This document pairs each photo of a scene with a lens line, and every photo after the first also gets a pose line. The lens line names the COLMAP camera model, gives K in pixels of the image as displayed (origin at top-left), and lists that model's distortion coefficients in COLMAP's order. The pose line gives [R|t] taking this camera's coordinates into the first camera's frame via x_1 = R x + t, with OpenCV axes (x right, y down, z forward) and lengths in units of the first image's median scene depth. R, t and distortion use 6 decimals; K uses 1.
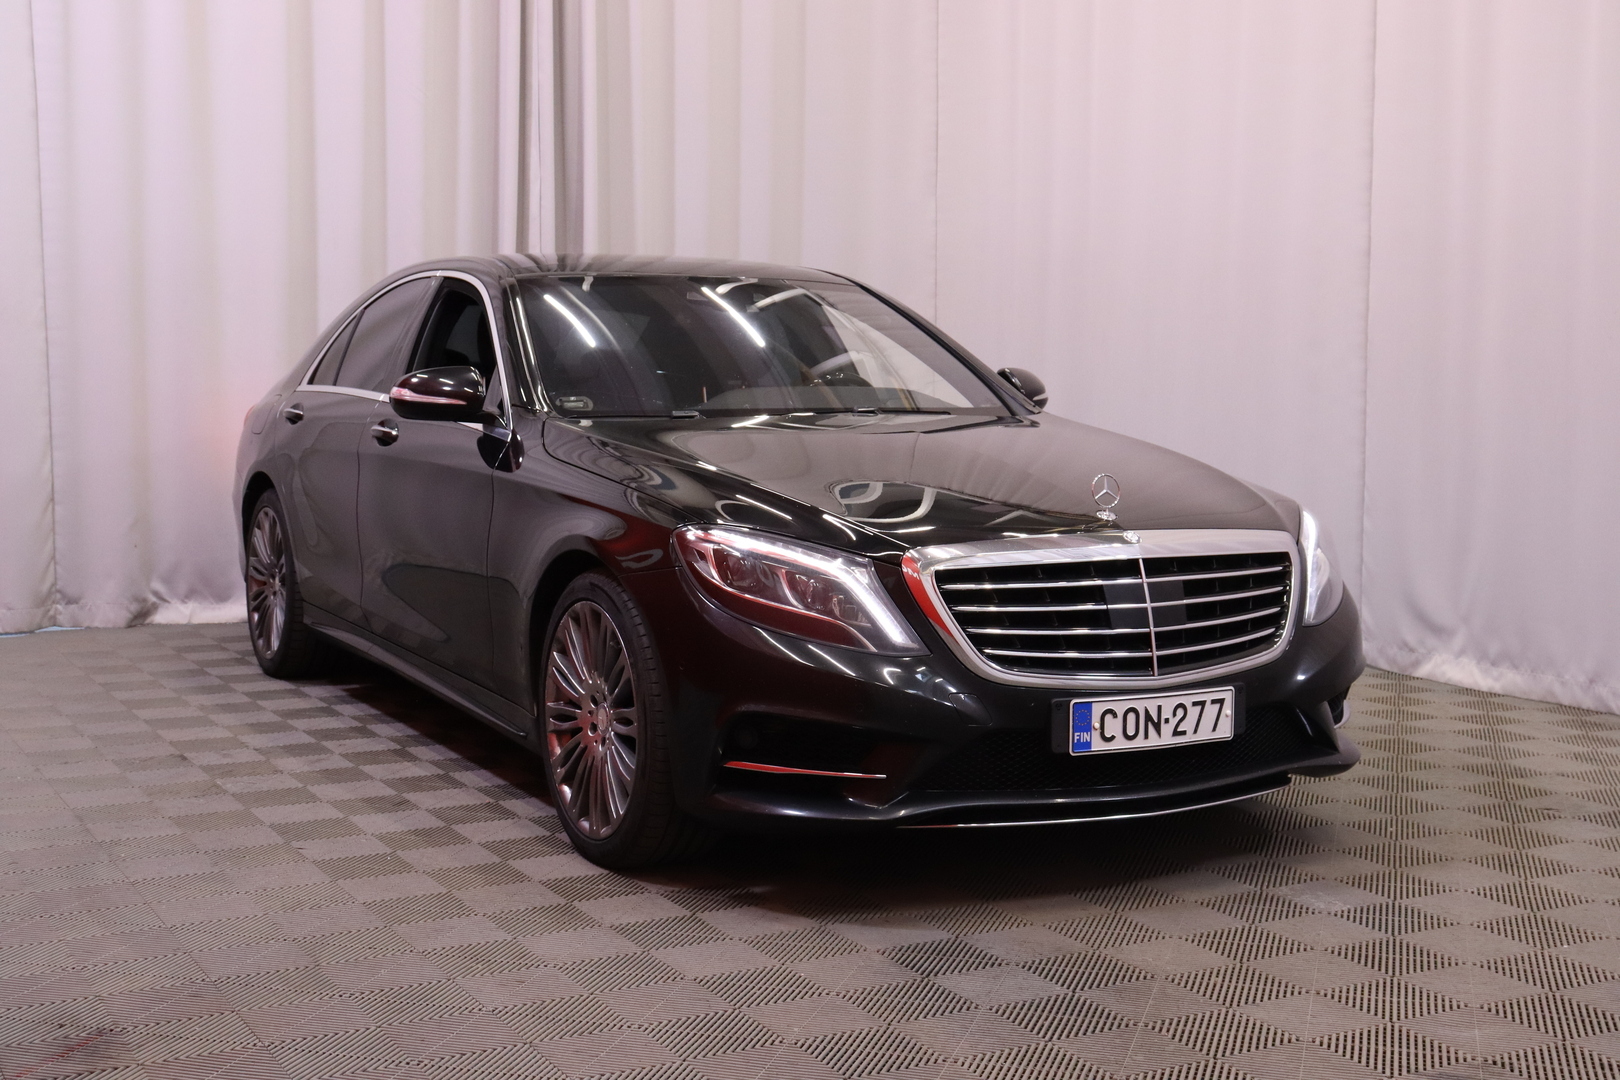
lens RADIAL K [[2121.0, 0, 810.0], [0, 2121.0, 540.0], [0, 0, 1]] dist [0.017717, 0.081218]
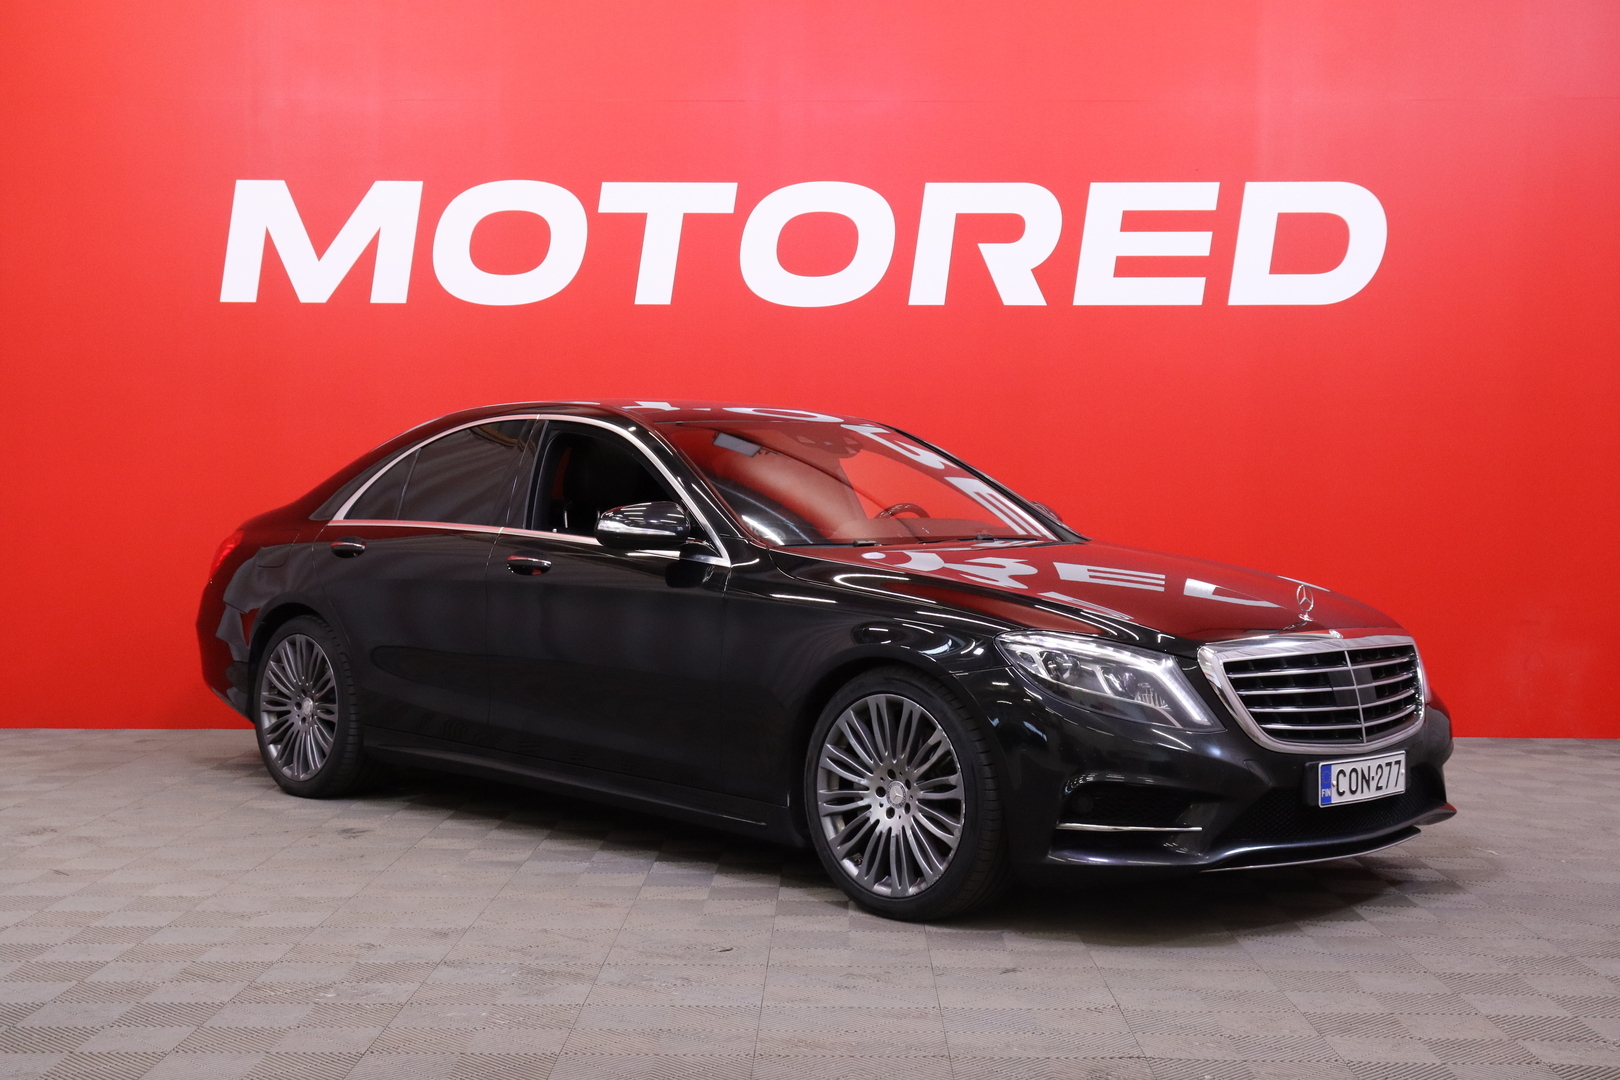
lens RADIAL K [[2173.3, 0, 817.1], [0, 2173.3, 548.1], [0, 0, 1]] dist [0.054367, 0.002735]
pose [[0.961194, -0.010144, 0.275686, -0.505836], [0.026465, 0.998105, -0.055547, 0.011623], [-0.274600, 0.060687, 0.959642, -0.165727]]
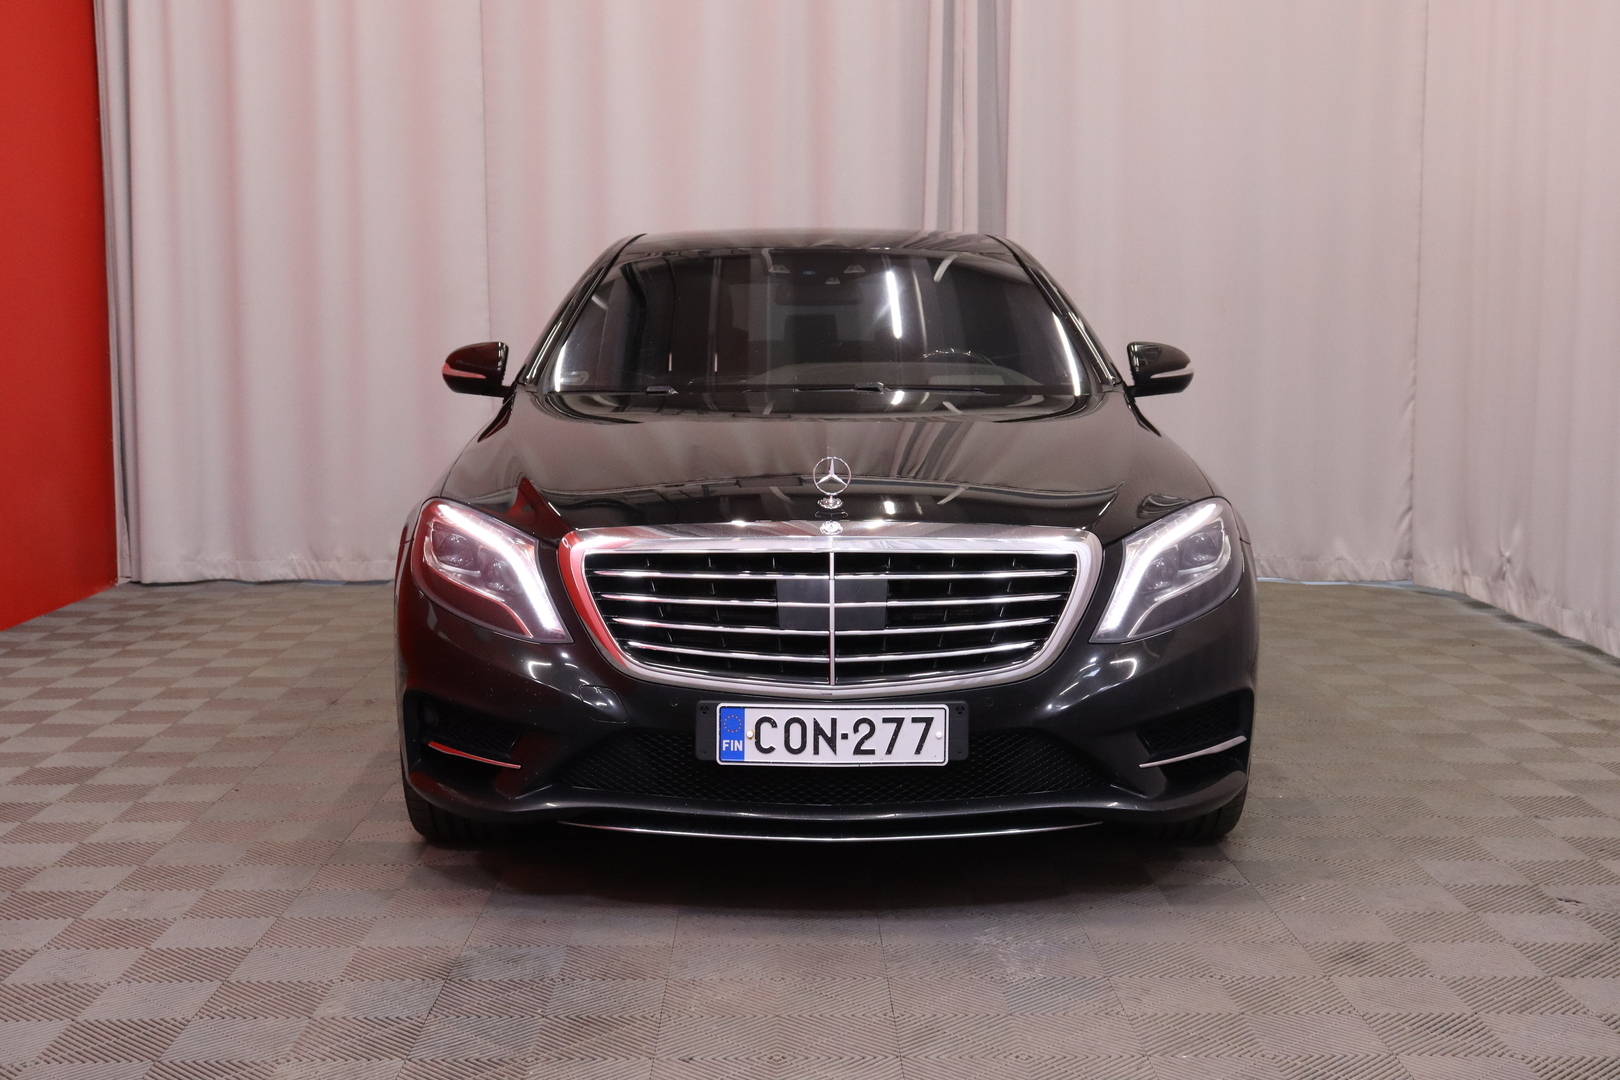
lens RADIAL K [[2121.0, 0, 810.0], [0, 2121.0, 540.0], [0, 0, 1]] dist [0.017717, 0.081218]
pose [[0.867344, 0.043050, -0.495844, 0.590038], [-0.036698, 0.999072, 0.022548, -0.016448], [0.496355, -0.001360, 0.868119, 0.220384]]
